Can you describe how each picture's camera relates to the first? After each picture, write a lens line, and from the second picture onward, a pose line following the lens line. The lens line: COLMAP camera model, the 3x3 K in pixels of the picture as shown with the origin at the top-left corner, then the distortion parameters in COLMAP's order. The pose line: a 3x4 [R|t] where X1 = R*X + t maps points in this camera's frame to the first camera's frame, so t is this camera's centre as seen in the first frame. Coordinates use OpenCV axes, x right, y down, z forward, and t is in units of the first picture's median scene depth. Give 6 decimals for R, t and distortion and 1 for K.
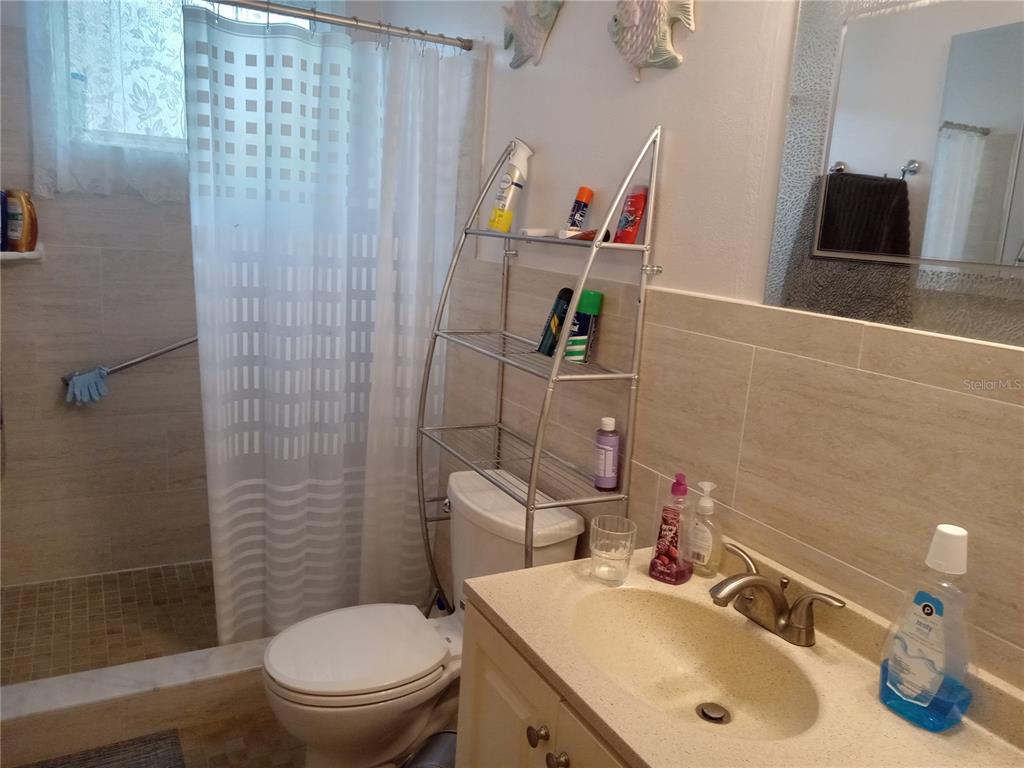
lens RADIAL K [[759.3, 0, 512.9], [0, 759.3, 383.7], [0, 0, 1]] dist [-0.002938, -0.011969]
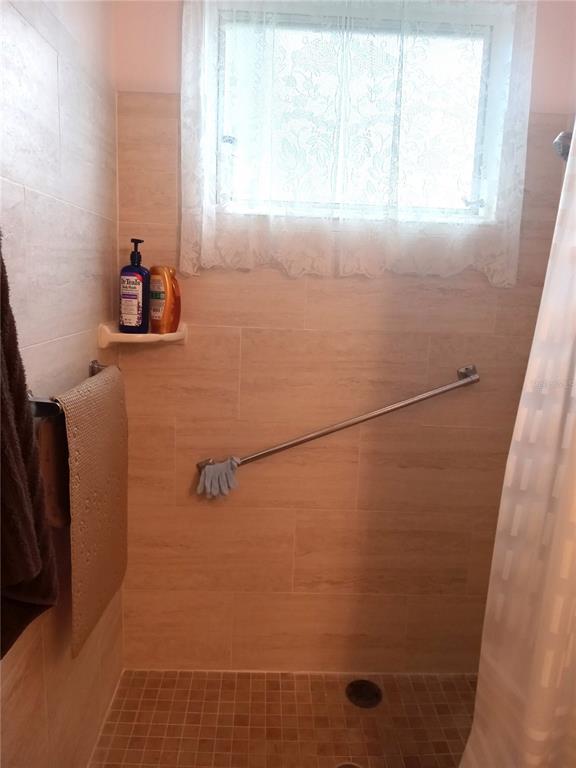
lens RADIAL K [[541.2, 0, 287.8], [0, 541.2, 384.8], [0, 0, 1]] dist [-0.002449, -0.001251]
pose [[0.886647, 0.041292, -0.460599, -0.197577], [-0.067693, 0.996866, -0.040939, -0.090545], [0.457465, 0.067478, 0.886664, 0.467736]]
